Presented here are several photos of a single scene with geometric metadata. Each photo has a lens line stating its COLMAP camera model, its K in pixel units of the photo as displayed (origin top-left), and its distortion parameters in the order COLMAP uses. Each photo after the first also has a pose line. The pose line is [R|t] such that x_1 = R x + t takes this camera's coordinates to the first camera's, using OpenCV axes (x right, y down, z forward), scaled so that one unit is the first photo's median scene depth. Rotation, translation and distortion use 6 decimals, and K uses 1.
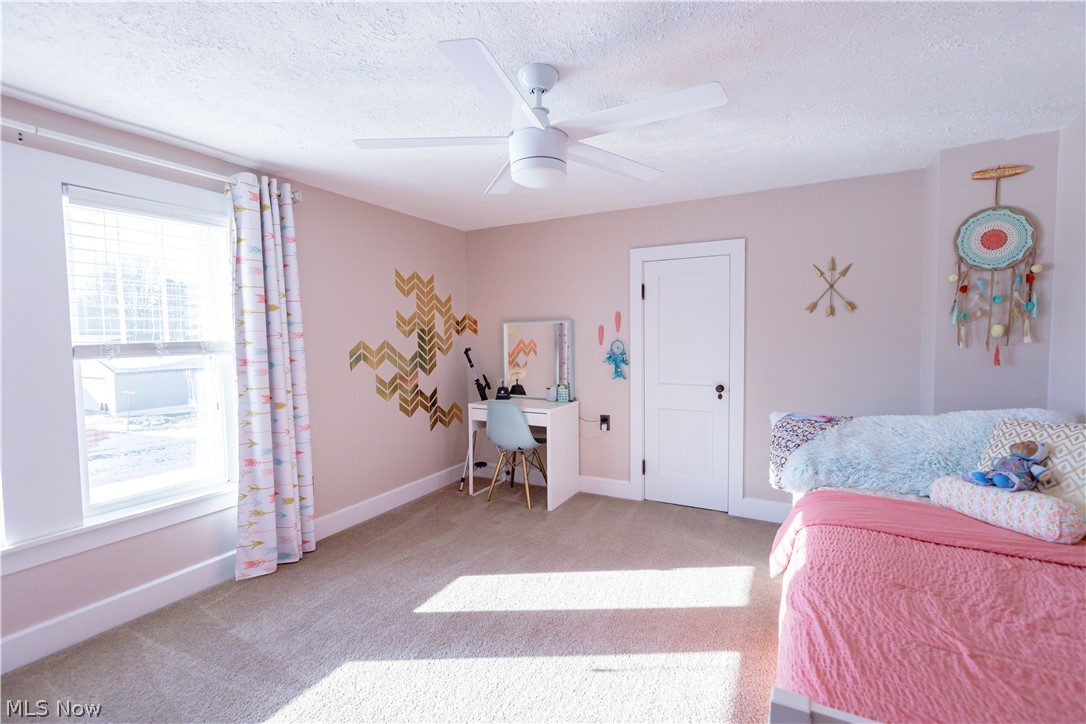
lens RADIAL K [[499.7, 0, 544.9], [0, 499.7, 361.8], [0, 0, 1]] dist [-0.001530, 0.000167]
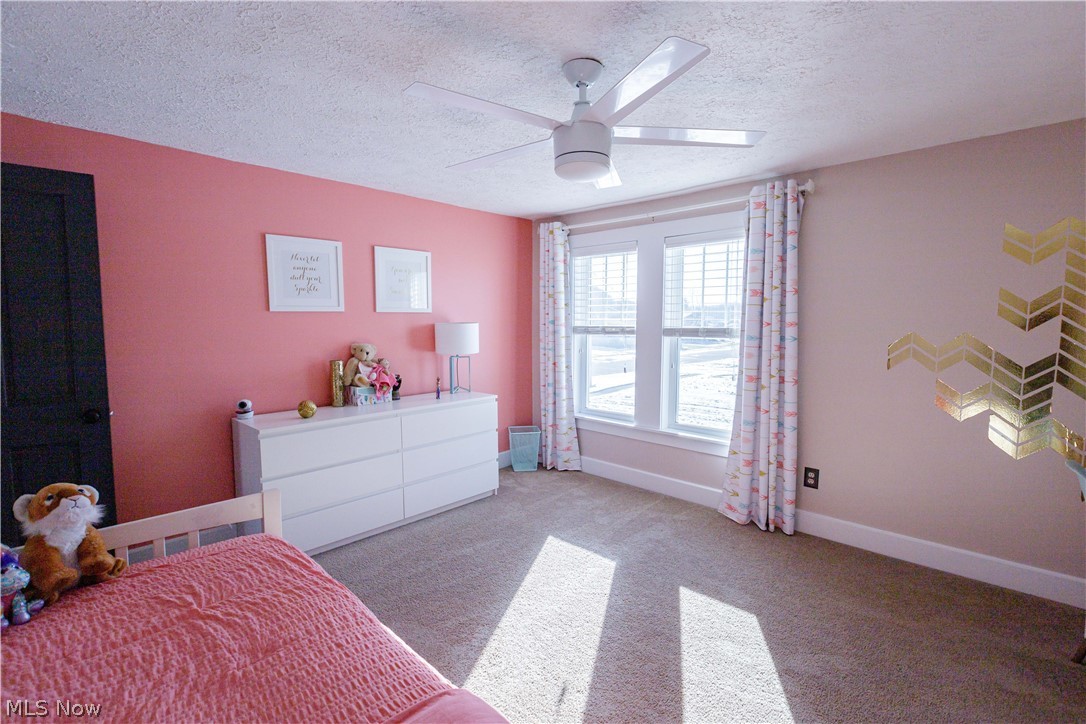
lens RADIAL K [[483.0, 0, 528.3], [0, 483.0, 356.2], [0, 0, 1]] dist [-0.001199, 0.000044]
pose [[-0.287517, 0.079326, -0.954485, 0.738070], [-0.052317, 0.993776, 0.098351, -0.067279], [0.956345, 0.078214, -0.281578, 0.902788]]
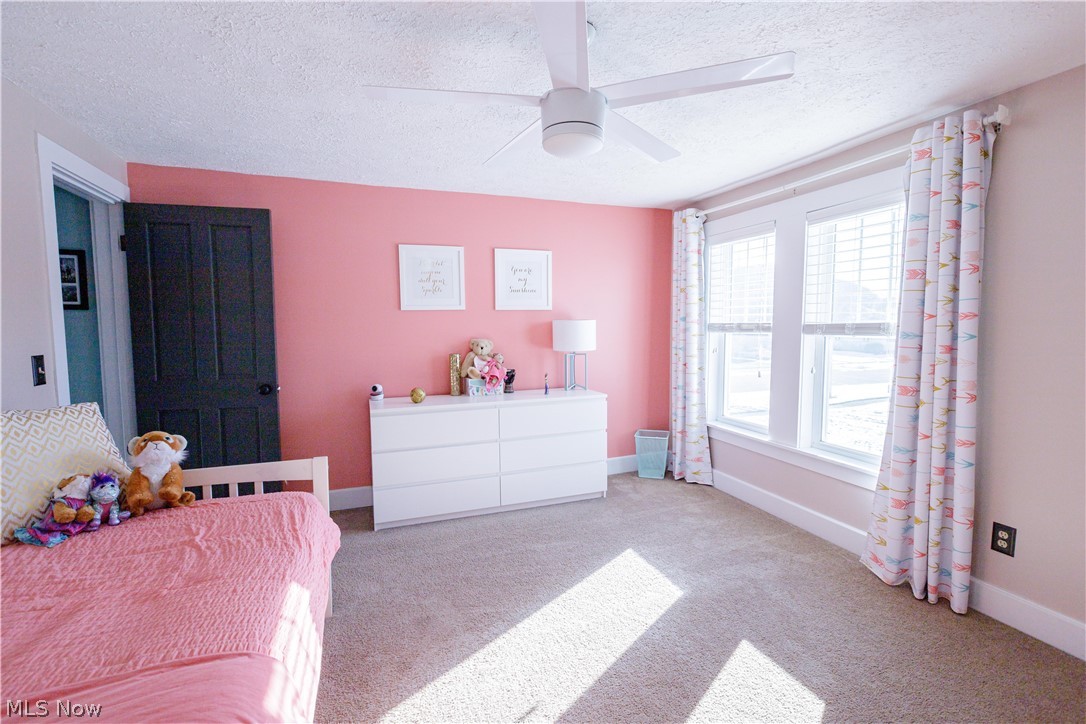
lens RADIAL K [[475.3, 0, 534.0], [0, 475.3, 355.9], [0, 0, 1]] dist [-0.000237, 0.000252]
pose [[-0.668326, 0.063732, -0.741133, 0.531430], [-0.031346, 0.993025, 0.113660, -0.063672], [0.743208, 0.099193, -0.661667, 1.173491]]
